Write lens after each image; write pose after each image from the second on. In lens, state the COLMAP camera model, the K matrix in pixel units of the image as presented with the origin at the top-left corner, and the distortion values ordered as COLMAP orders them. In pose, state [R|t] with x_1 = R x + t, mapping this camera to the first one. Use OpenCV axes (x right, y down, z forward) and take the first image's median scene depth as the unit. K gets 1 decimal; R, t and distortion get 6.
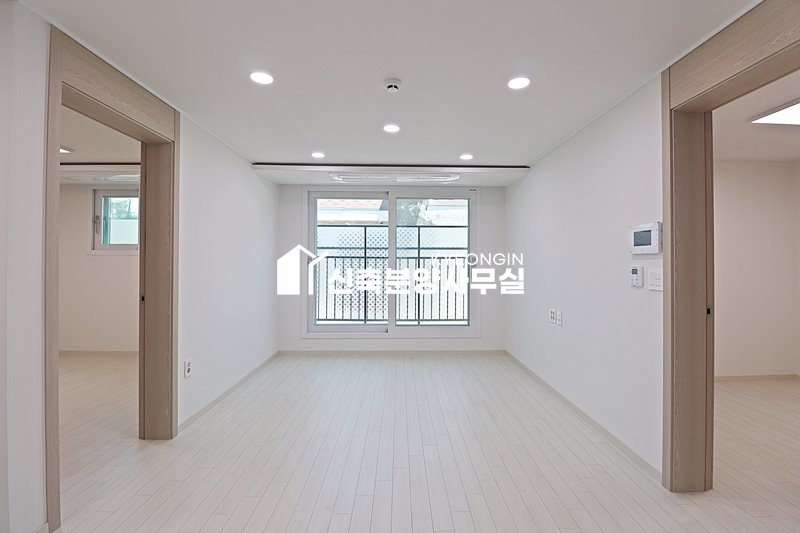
lens RADIAL K [[369.7, 0, 403.6], [0, 369.7, 258.3], [0, 0, 1]] dist [-0.013659, -0.004498]
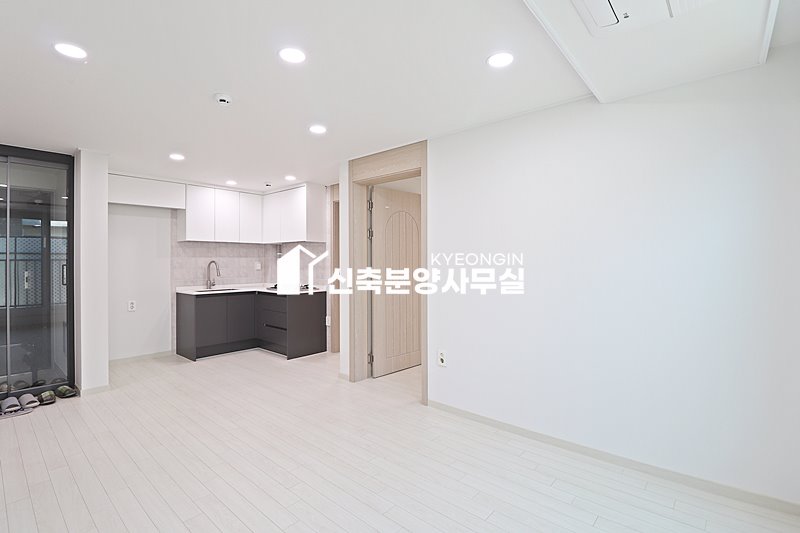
lens RADIAL K [[369.7, 0, 405.0], [0, 369.7, 259.0], [0, 0, 1]] dist [-0.013659, -0.004498]
pose [[-0.658175, -0.004580, -0.752851, 0.185743], [0.011065, 0.999815, -0.015756, 0.007637], [0.752783, -0.018701, -0.658003, 0.919313]]
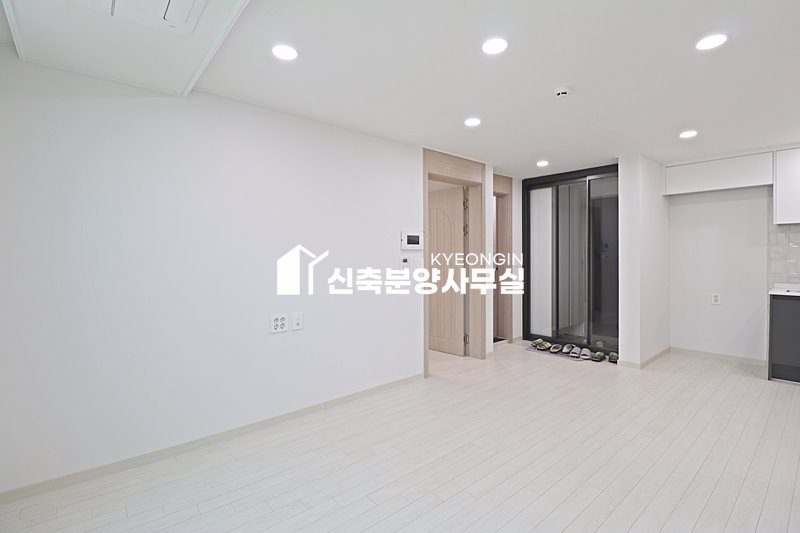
lens RADIAL K [[369.7, 0, 402.3], [0, 369.7, 256.2], [0, 0, 1]] dist [-0.013659, -0.004498]
pose [[-0.632033, -0.003678, 0.774933, -0.254607], [-0.005997, 0.999982, -0.000145, 0.007764], [-0.774918, -0.004739, -0.632044, 0.902603]]
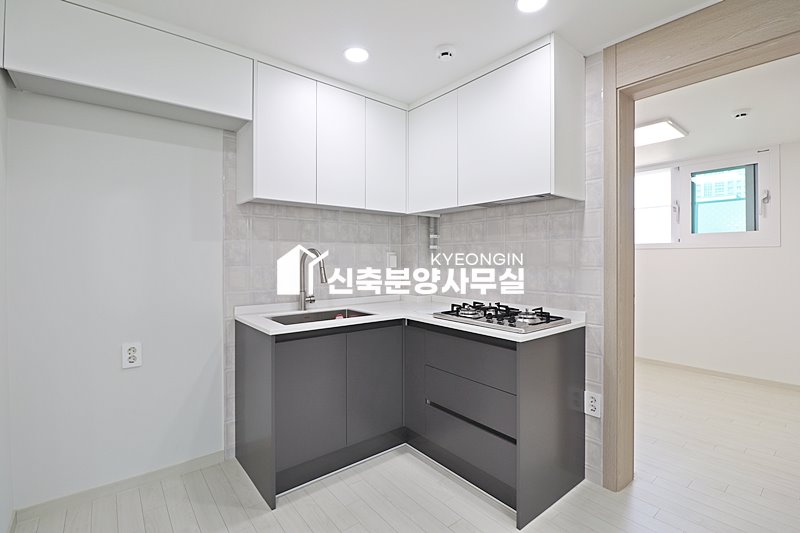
lens RADIAL K [[369.7, 0, 401.7], [0, 369.7, 261.4], [0, 0, 1]] dist [-0.013659, -0.004498]
pose [[-0.788525, 0.000903, -0.615001, -0.044168], [0.004554, 0.999980, -0.004371, 0.009219], [0.614985, -0.006247, -0.788514, 0.261717]]
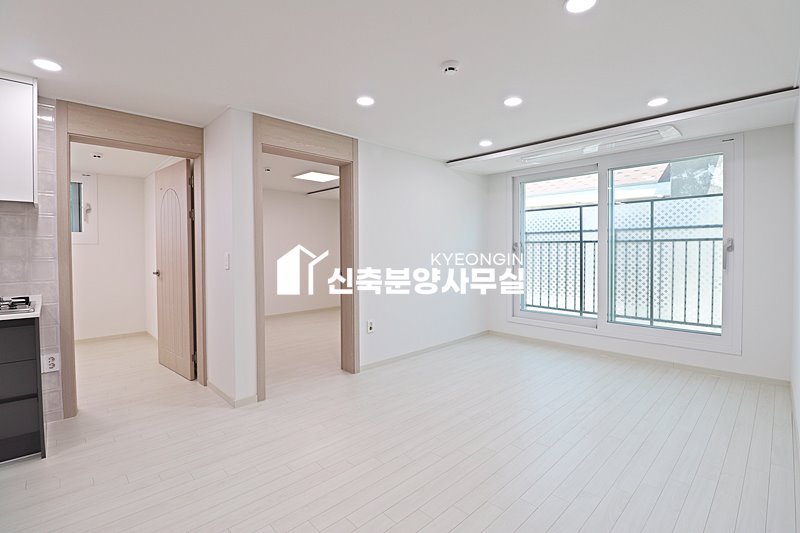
lens RADIAL K [[369.7, 0, 406.0], [0, 369.7, 255.3], [0, 0, 1]] dist [-0.013659, -0.004498]
pose [[0.686333, 0.001717, -0.727286, 0.274535], [0.016936, 0.999688, 0.018342, 0.007504], [0.727090, -0.024906, 0.686090, 0.091745]]
